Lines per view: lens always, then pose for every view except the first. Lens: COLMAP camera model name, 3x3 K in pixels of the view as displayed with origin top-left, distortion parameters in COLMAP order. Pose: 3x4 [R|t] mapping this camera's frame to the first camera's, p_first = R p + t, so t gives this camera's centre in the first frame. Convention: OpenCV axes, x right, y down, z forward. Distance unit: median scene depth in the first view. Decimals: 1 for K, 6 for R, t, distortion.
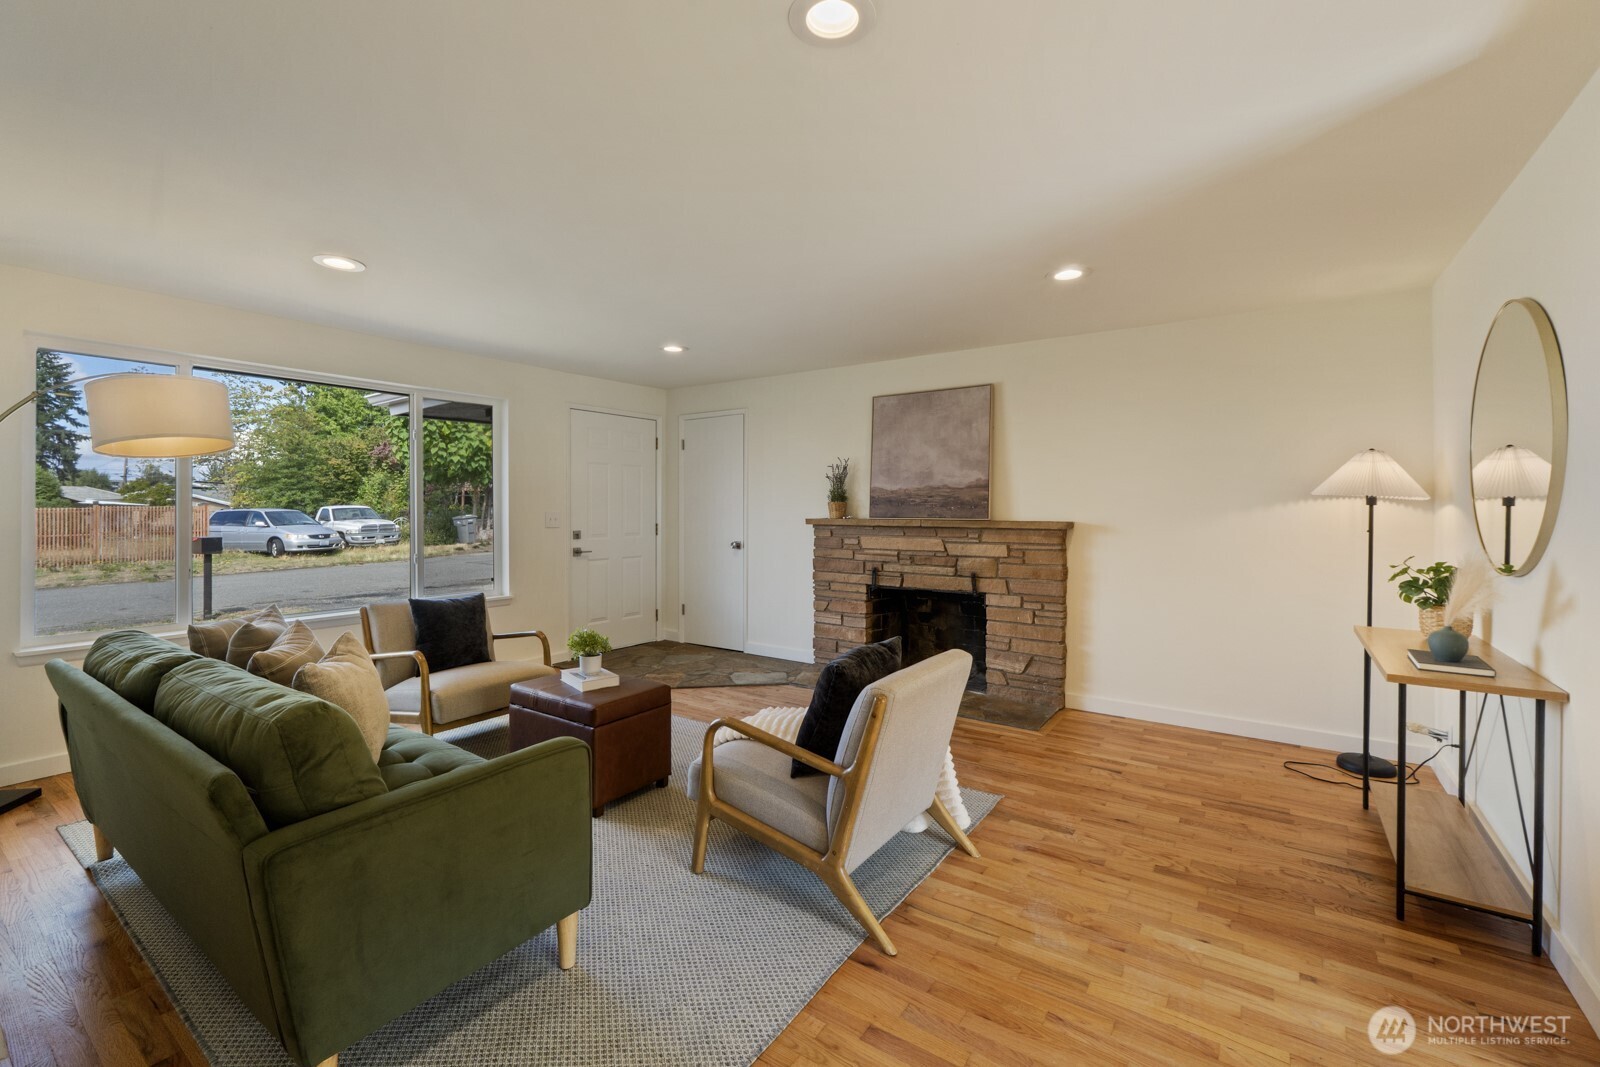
lens RADIAL K [[684.5, 0, 820.6], [0, 684.5, 508.2], [0, 0, 1]] dist [0.000450, 0.000004]
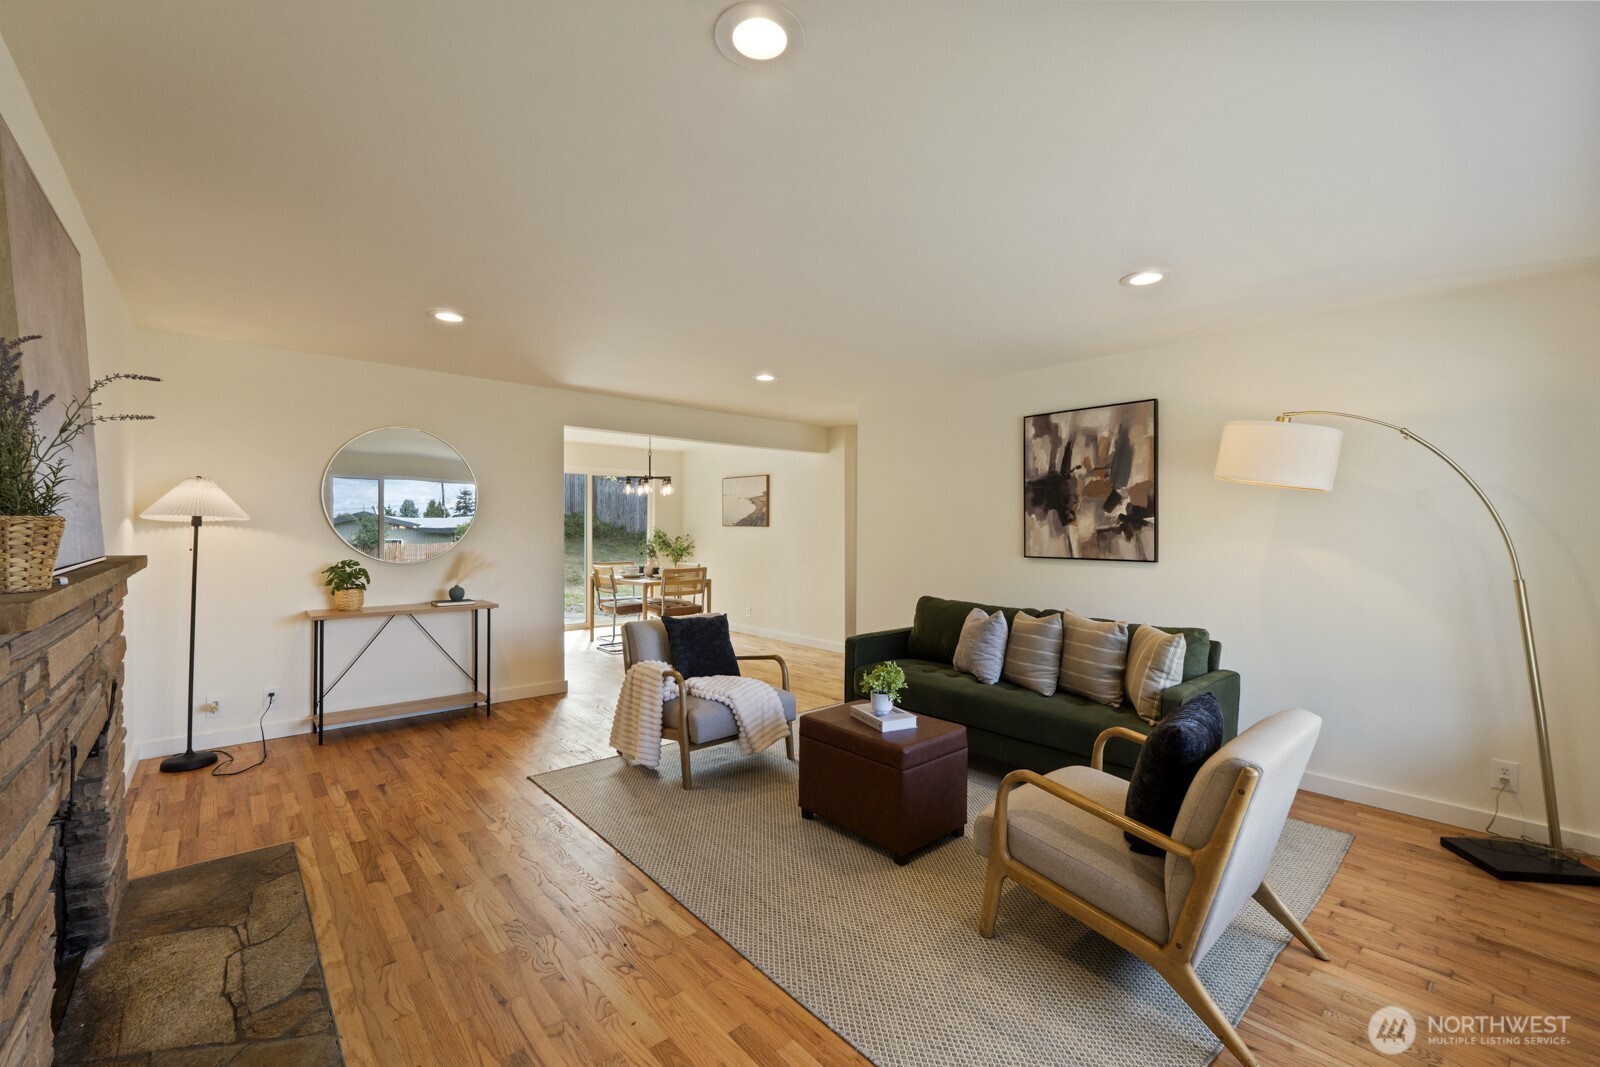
lens RADIAL K [[656.8, 0, 820.6], [0, 656.8, 511.8], [0, 0, 1]] dist [-0.002687, -0.000221]
pose [[-0.970904, -0.000153, 0.239471, -0.306985], [-0.006305, 0.999670, -0.024922, -0.005383], [-0.239388, -0.025707, -0.970584, 1.242040]]
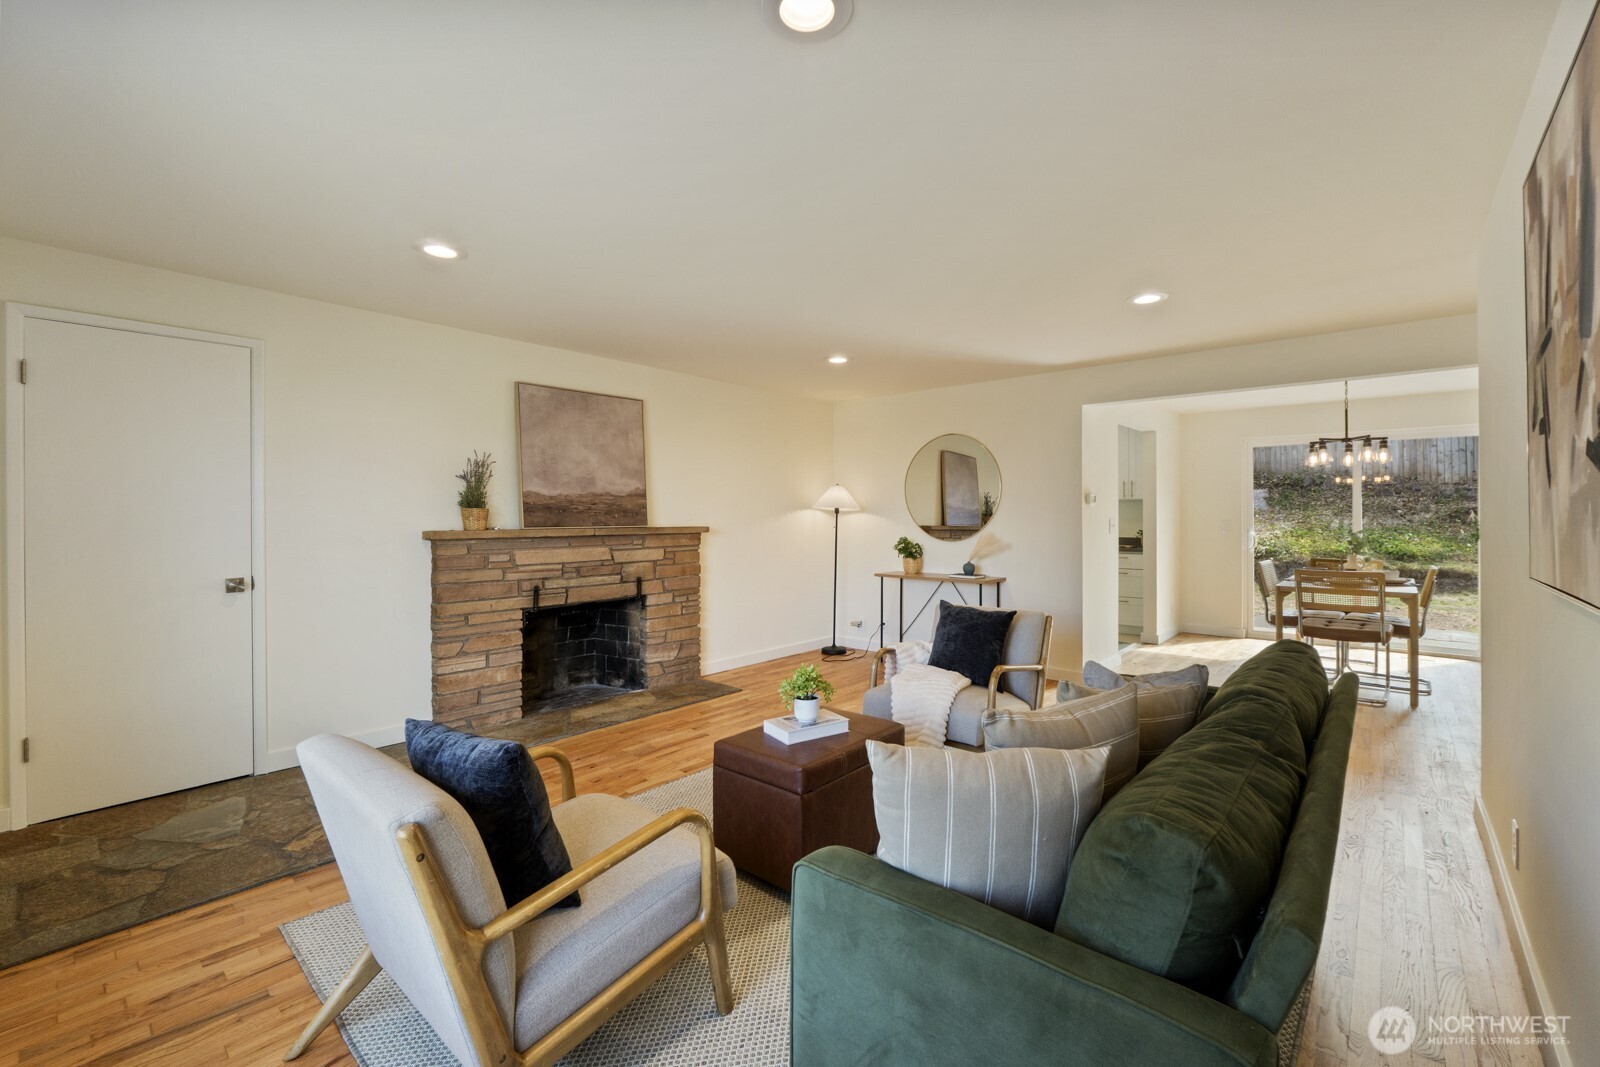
lens RADIAL K [[668.7, 0, 823.9], [0, 668.7, 516.2], [0, 0, 1]] dist [-0.003145, -0.000238]
pose [[0.103488, -0.003217, 0.994625, -0.733065], [0.002263, 0.999993, 0.002999, -0.001611], [-0.994628, 0.001941, 0.103495, 0.582482]]
